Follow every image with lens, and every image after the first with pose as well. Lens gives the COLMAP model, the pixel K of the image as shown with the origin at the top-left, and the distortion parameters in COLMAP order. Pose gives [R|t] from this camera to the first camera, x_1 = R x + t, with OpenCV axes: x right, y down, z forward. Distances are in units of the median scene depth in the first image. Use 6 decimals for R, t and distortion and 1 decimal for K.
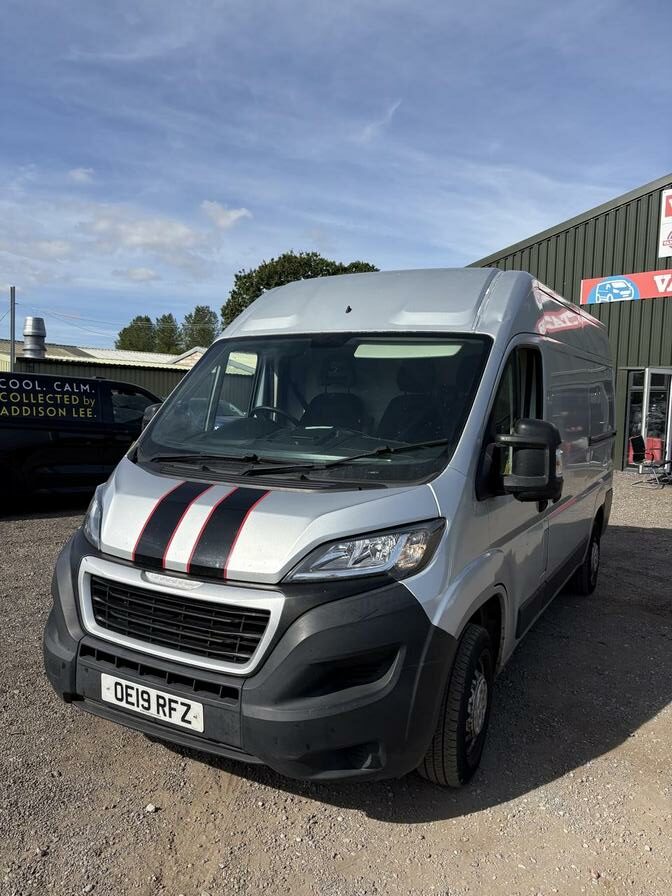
lens RADIAL K [[720.8, 0, 312.9], [0, 720.8, 447.7], [0, 0, 1]] dist [0.012868, 0.007643]
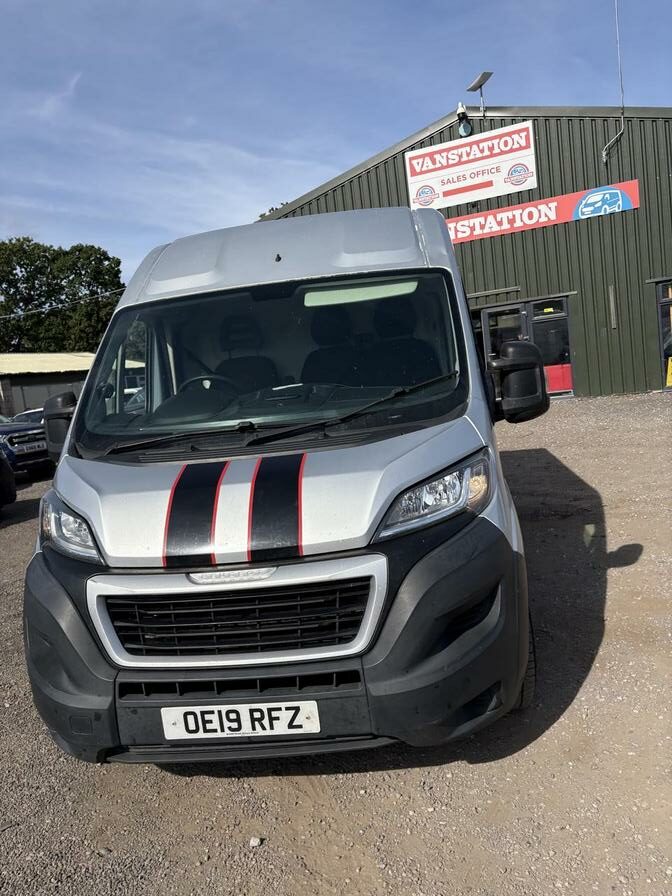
lens RADIAL K [[720.8, 0, 312.9], [0, 720.8, 447.7], [0, 0, 1]] dist [0.012868, 0.007643]
pose [[0.905347, -0.171878, 0.388335, -0.405932], [0.164914, 0.984964, 0.051475, 0.009130], [-0.391343, 0.017439, 0.920080, 0.180192]]
